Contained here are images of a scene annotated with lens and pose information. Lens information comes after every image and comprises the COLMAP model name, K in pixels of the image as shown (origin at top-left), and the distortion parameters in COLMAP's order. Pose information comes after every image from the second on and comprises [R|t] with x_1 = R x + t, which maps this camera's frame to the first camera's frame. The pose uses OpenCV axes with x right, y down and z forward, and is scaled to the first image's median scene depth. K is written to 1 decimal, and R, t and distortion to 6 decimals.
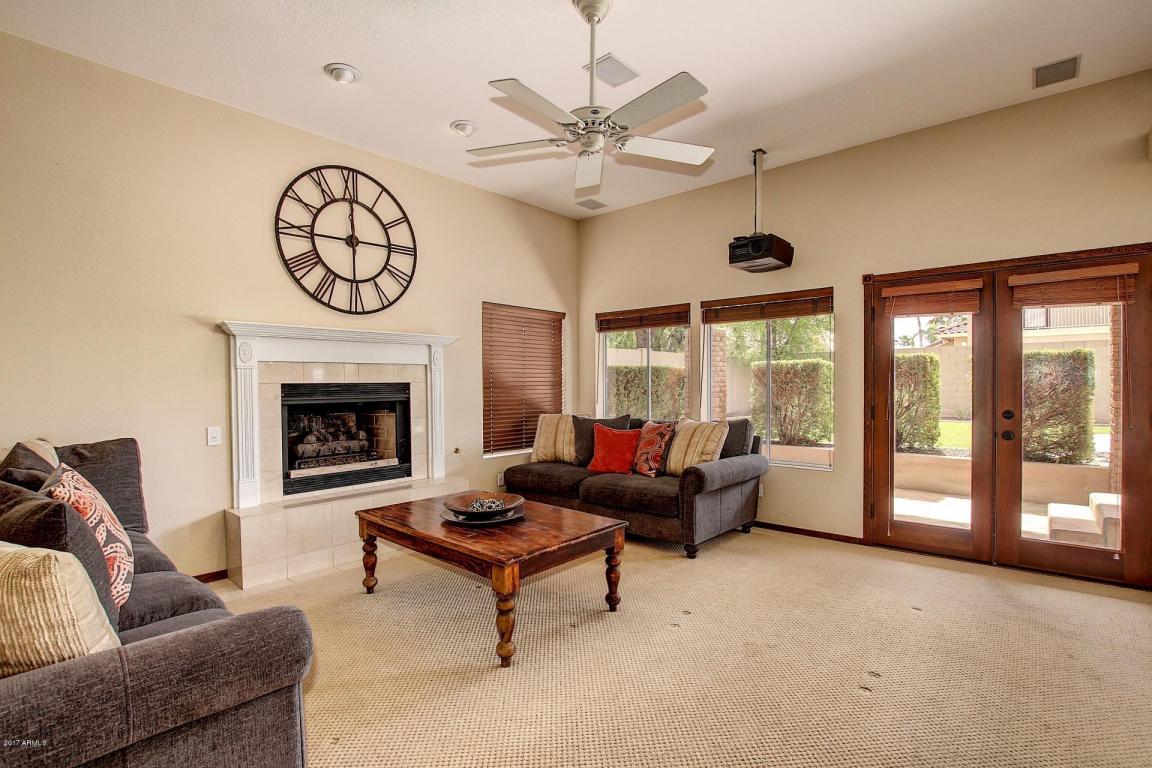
lens RADIAL K [[541.8, 0, 560.6], [0, 541.8, 383.5], [0, 0, 1]] dist [-0.028995, 0.000608]
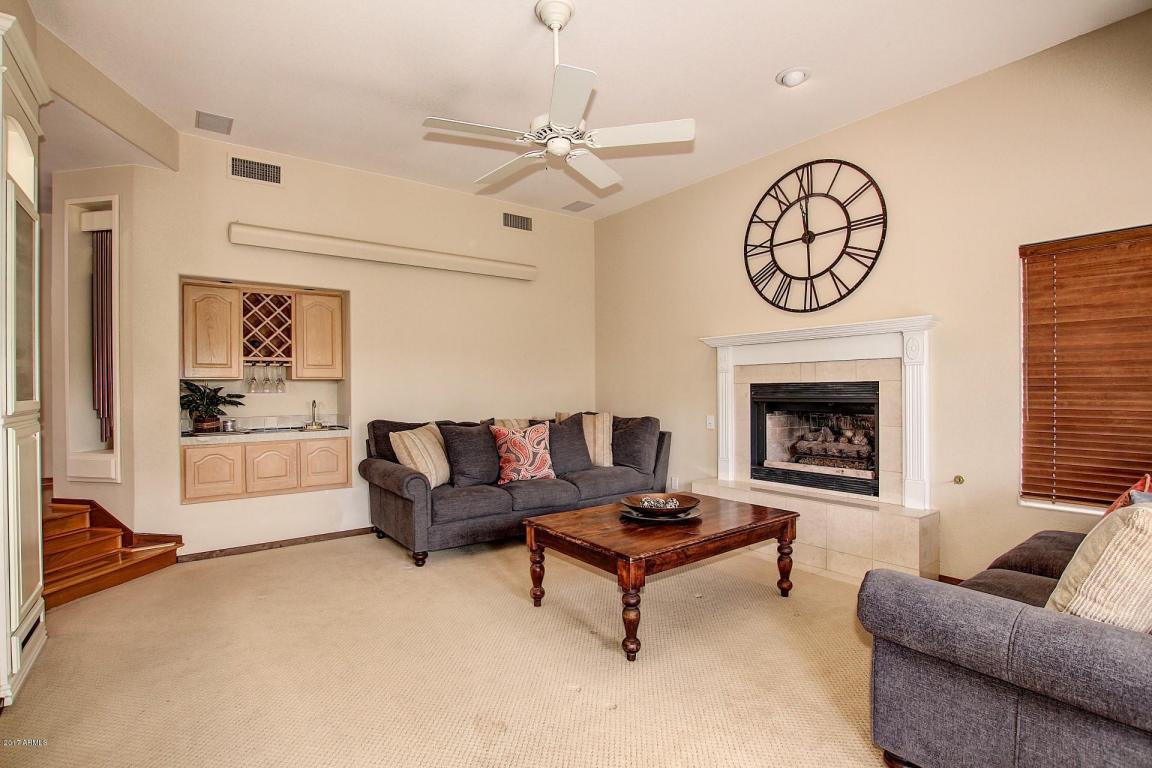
lens RADIAL K [[543.5, 0, 576.0], [0, 543.5, 384.0], [0, 0, 1]] dist [-0.025141, 0.000662]
pose [[-0.171370, -0.000593, -0.985207, 0.652644], [0.007383, 0.999971, -0.001887, 0.000602], [0.985179, -0.007597, -0.171361, 0.750829]]
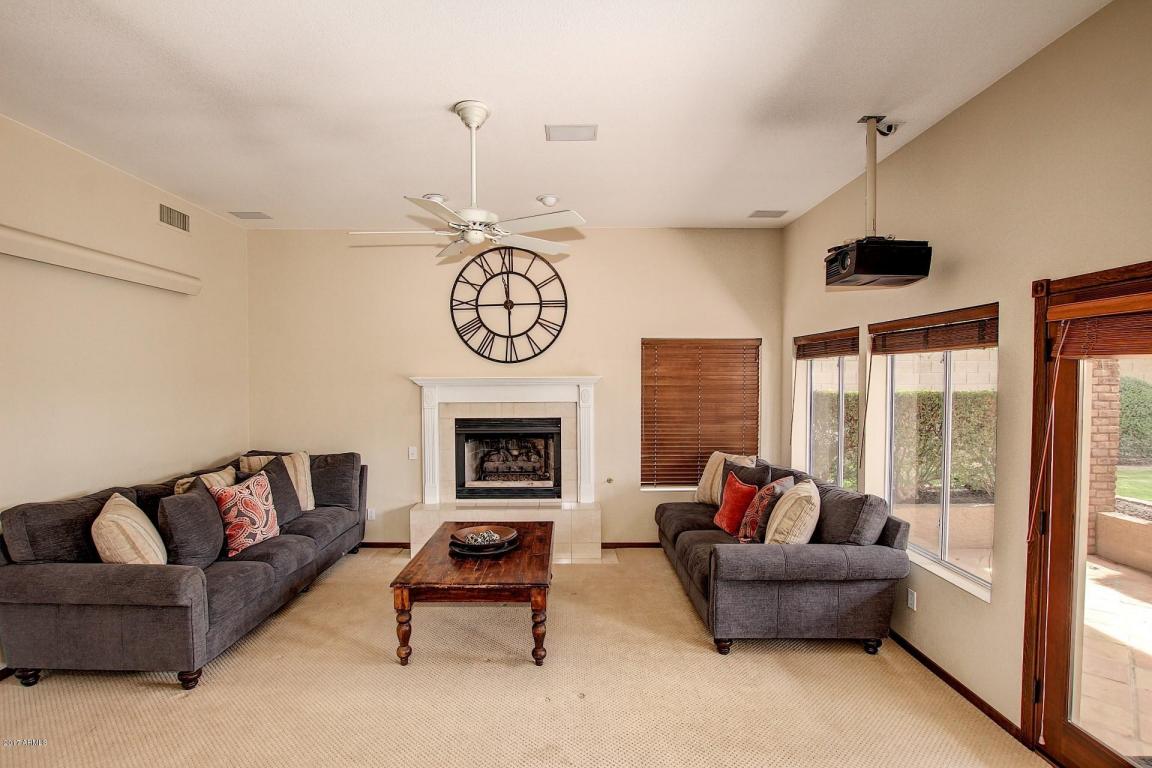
lens RADIAL K [[541.8, 0, 560.6], [0, 541.8, 383.5], [0, 0, 1]] dist [-0.028995, 0.000608]
pose [[0.679217, 0.009564, -0.733876, 0.624178], [-0.000854, 0.999925, 0.012241, -0.096663], [0.733937, -0.007687, 0.679174, 0.229794]]
